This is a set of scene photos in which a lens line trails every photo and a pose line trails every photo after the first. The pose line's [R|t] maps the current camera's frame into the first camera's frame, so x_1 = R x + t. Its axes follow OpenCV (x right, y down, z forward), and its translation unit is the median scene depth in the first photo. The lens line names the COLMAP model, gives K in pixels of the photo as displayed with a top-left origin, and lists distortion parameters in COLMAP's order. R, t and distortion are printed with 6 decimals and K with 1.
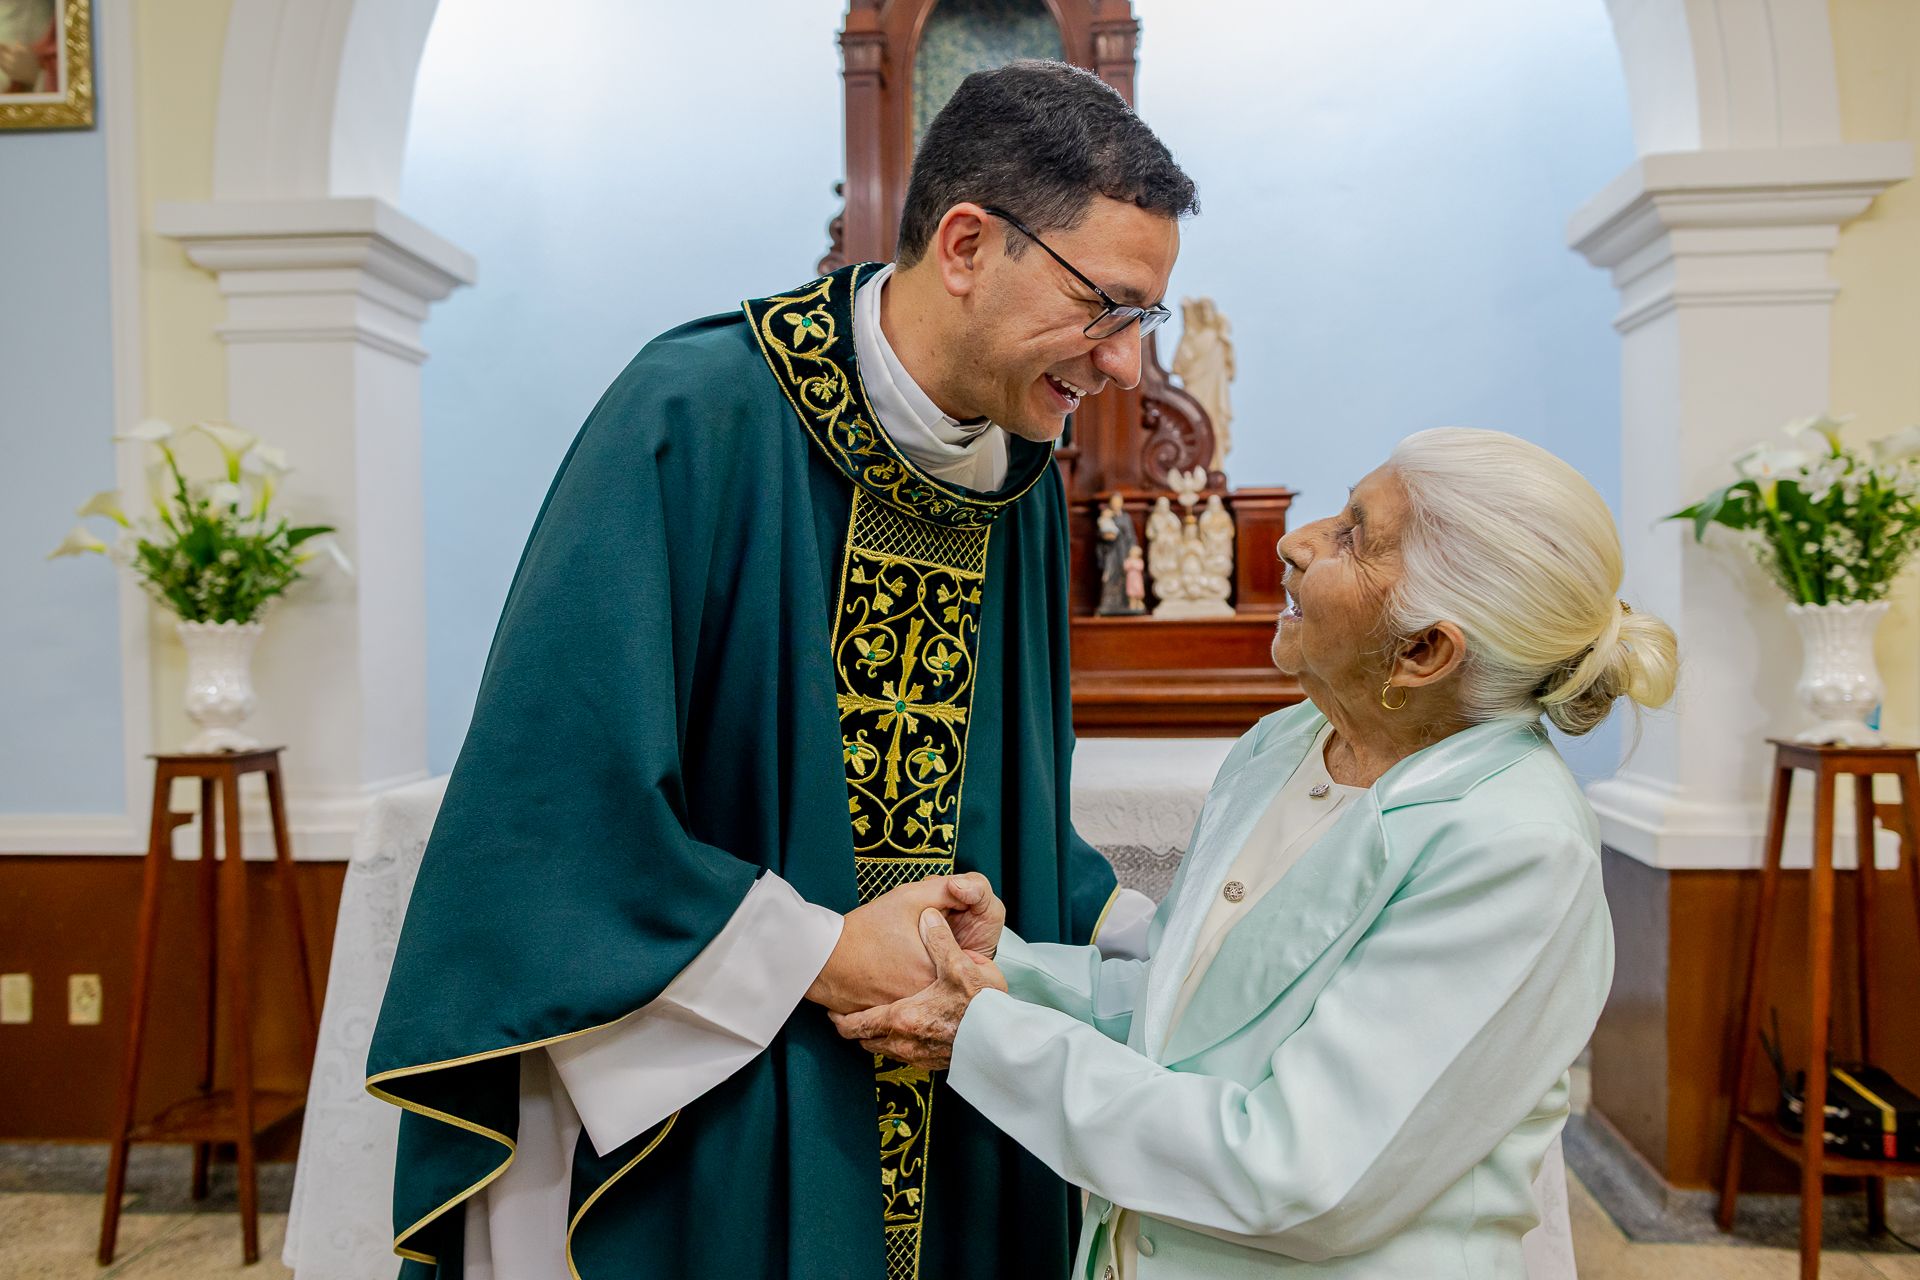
lens RADIAL K [[1061.3, 0, 995.7], [0, 1061.3, 641.0], [0, 0, 1]] dist [0.000831, 0.001597]
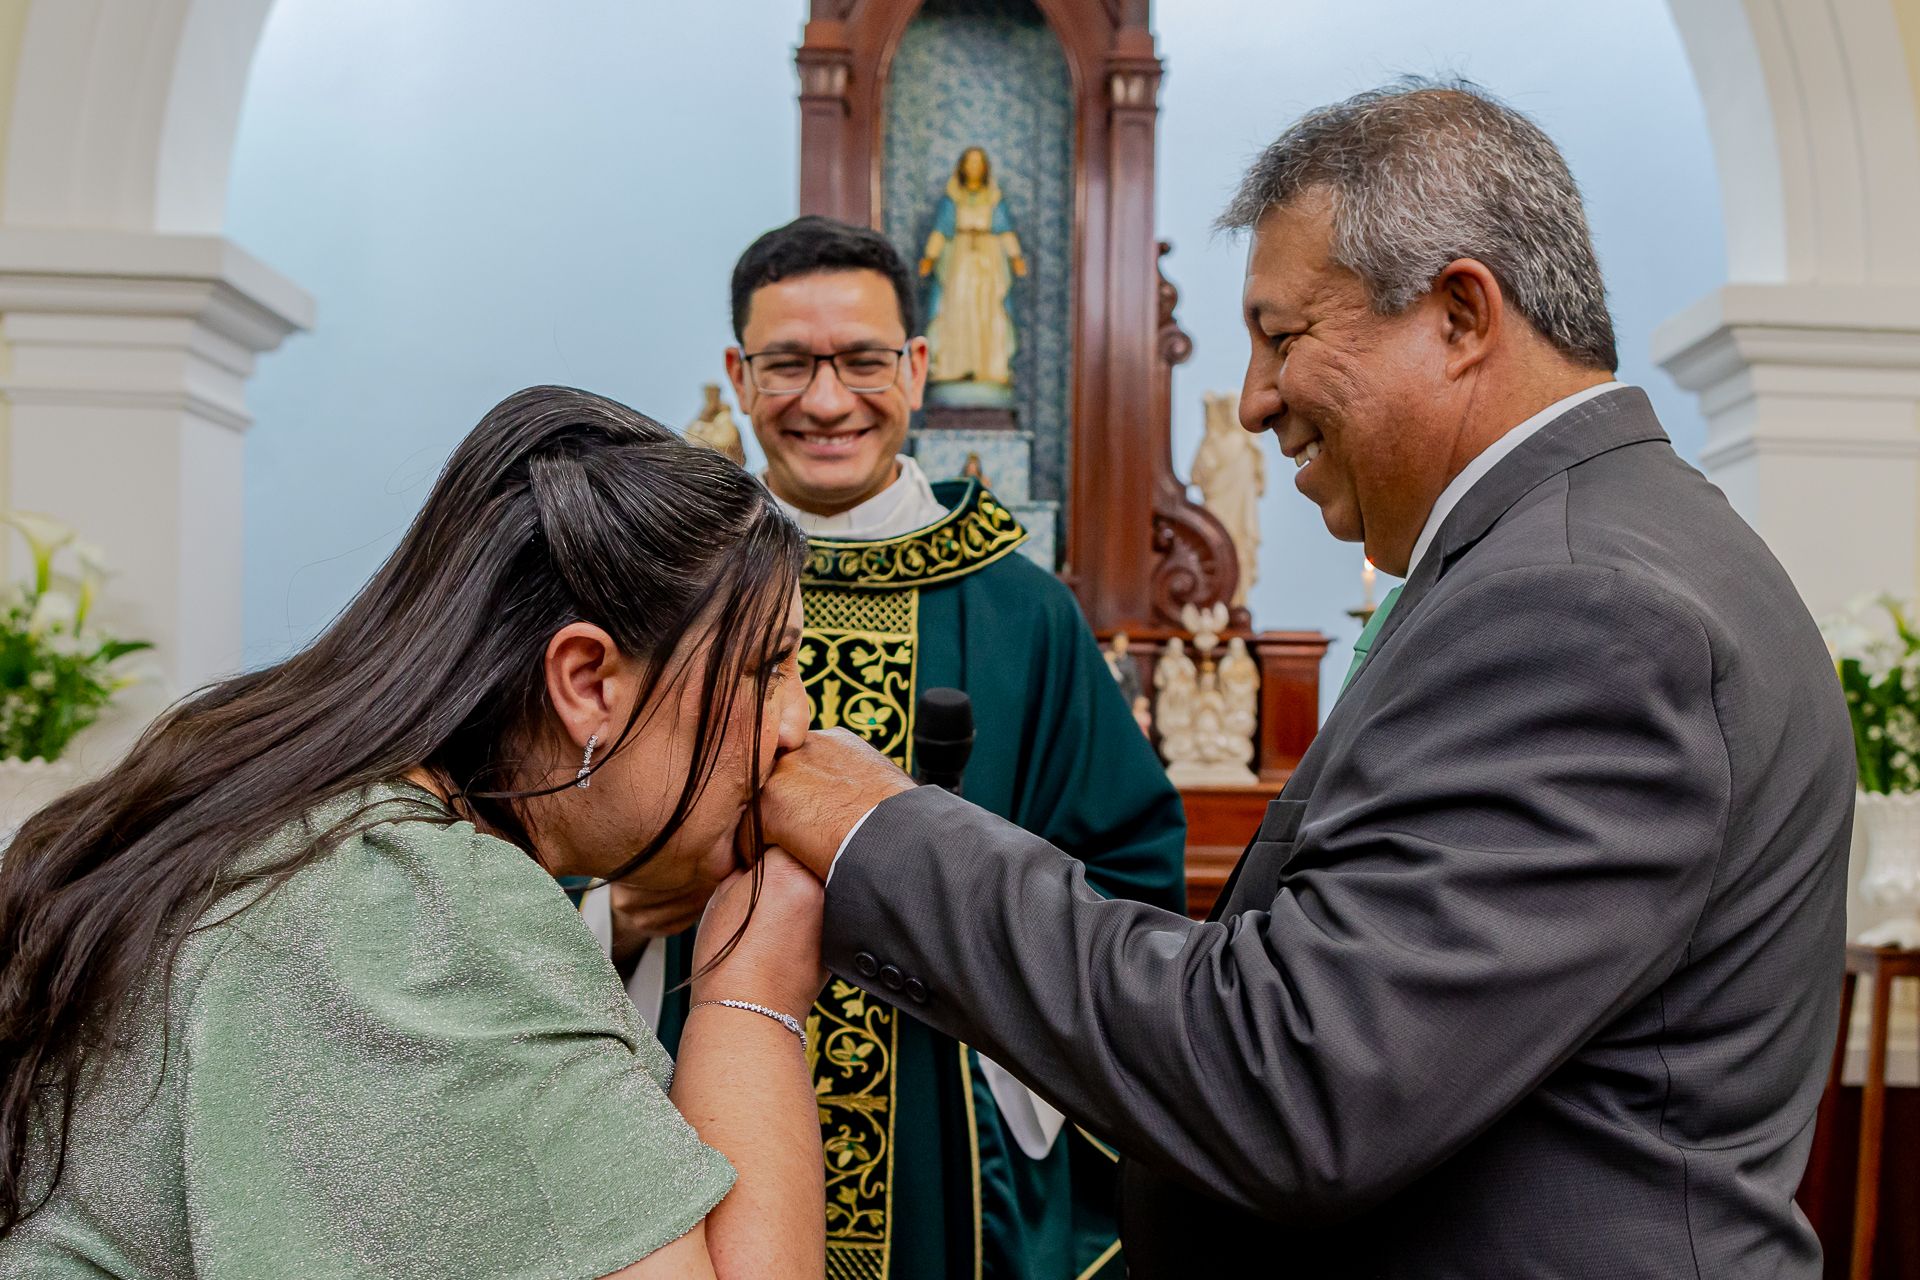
lens RADIAL K [[1794.5, 0, 1038.4], [0, 1794.5, 790.1], [0, 0, 1]] dist [0.002463, -0.008477]
pose [[0.994233, 0.027993, 0.103526, -0.090328], [-0.028149, 0.999604, 0.000044, -0.014285], [-0.103484, -0.002958, 0.994627, -0.379989]]
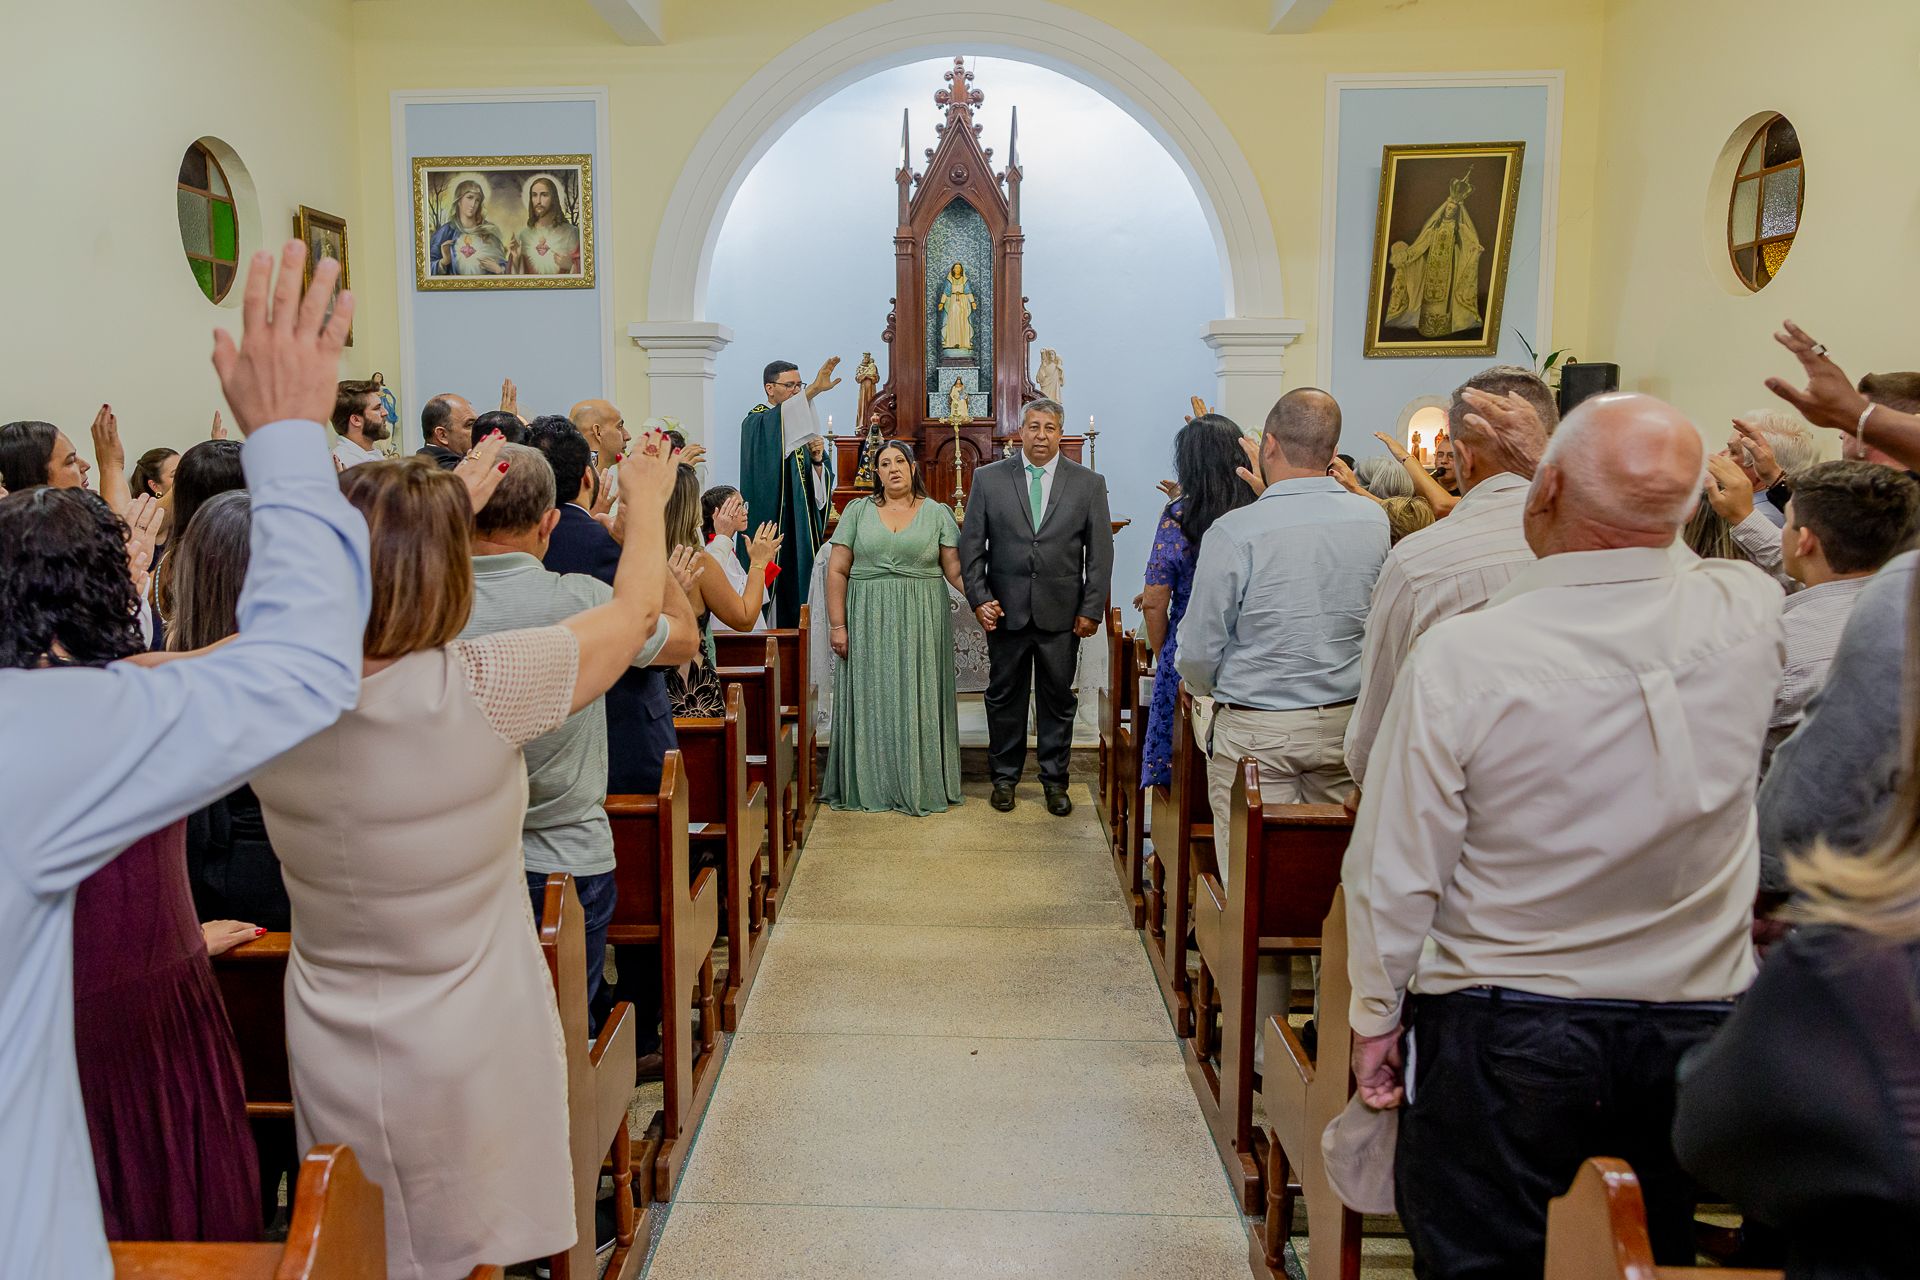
lens RADIAL K [[1470.8, 0, 913.3], [0, 1470.8, 653.2], [0, 0, 1]] dist [-0.003041, -0.010912]
pose [[0.999628, 0.003044, 0.027112, -0.192500], [-0.006483, 0.991792, 0.127695, -0.081313], [-0.026501, -0.127824, 0.991443, -2.325057]]
